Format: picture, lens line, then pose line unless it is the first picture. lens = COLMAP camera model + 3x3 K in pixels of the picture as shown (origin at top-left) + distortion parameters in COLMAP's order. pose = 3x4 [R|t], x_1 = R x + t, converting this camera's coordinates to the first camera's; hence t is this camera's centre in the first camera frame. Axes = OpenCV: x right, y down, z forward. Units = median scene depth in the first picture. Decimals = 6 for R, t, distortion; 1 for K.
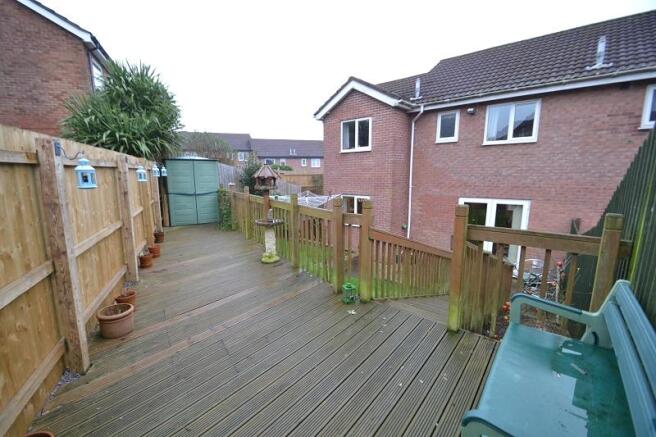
lens RADIAL K [[286.3, 0, 325.4], [0, 286.3, 220.1], [0, 0, 1]] dist [0.001042, -0.001100]
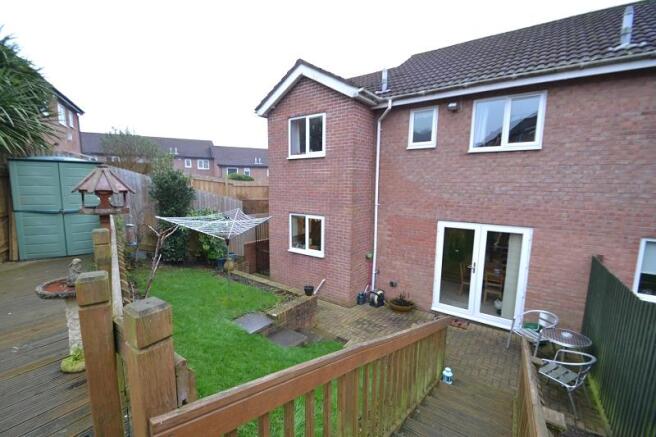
lens RADIAL K [[286.3, 0, 329.0], [0, 286.3, 219.9], [0, 0, 1]] dist [0.001042, -0.001100]
pose [[0.994745, 0.008710, 0.102016, 0.102104], [-0.004586, 0.999166, -0.040581, -0.049108], [-0.102285, 0.039900, 0.993955, 0.274963]]
